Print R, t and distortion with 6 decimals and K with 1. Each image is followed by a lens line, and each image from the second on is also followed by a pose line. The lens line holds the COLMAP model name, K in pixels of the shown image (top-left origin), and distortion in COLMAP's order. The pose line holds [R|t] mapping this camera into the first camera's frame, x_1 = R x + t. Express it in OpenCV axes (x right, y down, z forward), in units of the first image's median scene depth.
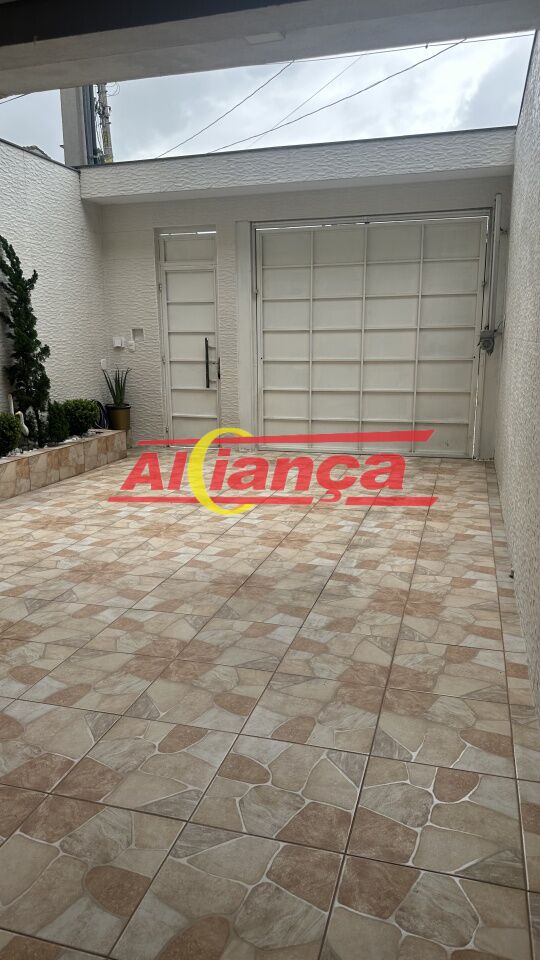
lens RADIAL K [[674.5, 0, 266.1], [0, 674.5, 483.9], [0, 0, 1]] dist [0.135308, -0.229874]
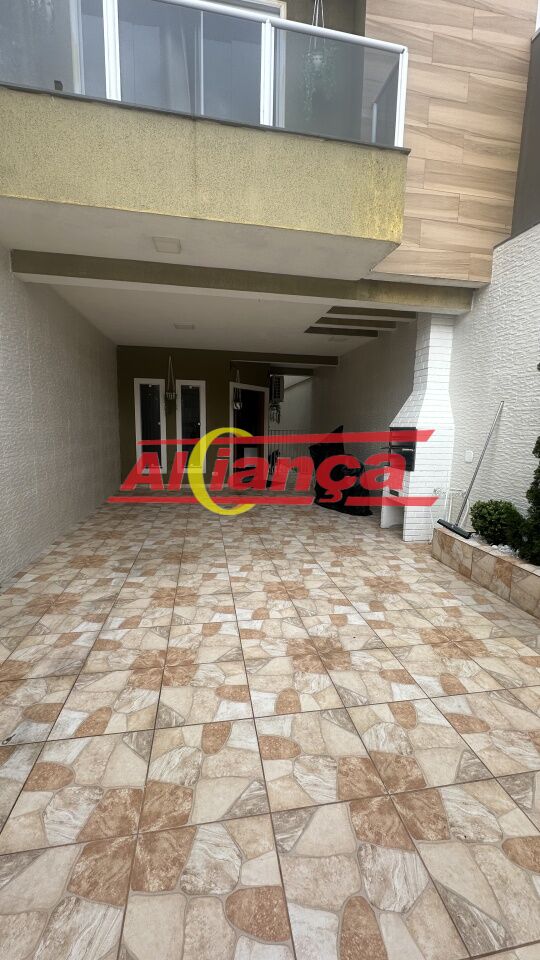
lens RADIAL K [[383.9, 0, 270.0], [0, 383.9, 480.0], [0, 0, 1]] dist [-0.002467, 0.000430]
pose [[-0.896521, 0.057529, -0.439249, 0.167555], [-0.101166, 0.938744, 0.329433, -0.359203], [0.431294, 0.339780, -0.835784, 1.645635]]
